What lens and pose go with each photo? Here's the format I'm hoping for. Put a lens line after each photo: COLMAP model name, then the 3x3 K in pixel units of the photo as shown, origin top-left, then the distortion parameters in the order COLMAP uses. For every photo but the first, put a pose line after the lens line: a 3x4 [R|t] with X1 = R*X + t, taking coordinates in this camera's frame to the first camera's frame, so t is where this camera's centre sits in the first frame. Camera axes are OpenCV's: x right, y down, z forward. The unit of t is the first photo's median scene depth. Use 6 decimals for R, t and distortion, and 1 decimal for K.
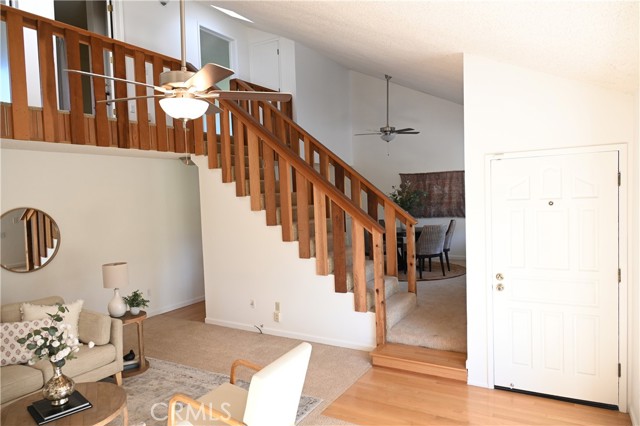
lens RADIAL K [[426.0, 0, 320.3], [0, 426.0, 213.6], [0, 0, 1]] dist [-0.001187, -0.005429]
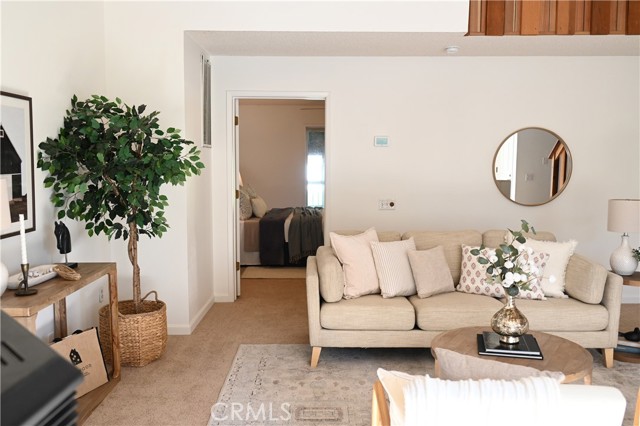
lens RADIAL K [[569.2, 0, 319.5], [0, 569.2, 213.6], [0, 0, 1]] dist [-0.000109, 0.001640]
pose [[0.503914, 0.108666, -0.856891, 0.065655], [-0.057433, 0.994075, 0.092288, 0.089994], [0.861842, 0.002709, 0.507169, 0.106077]]
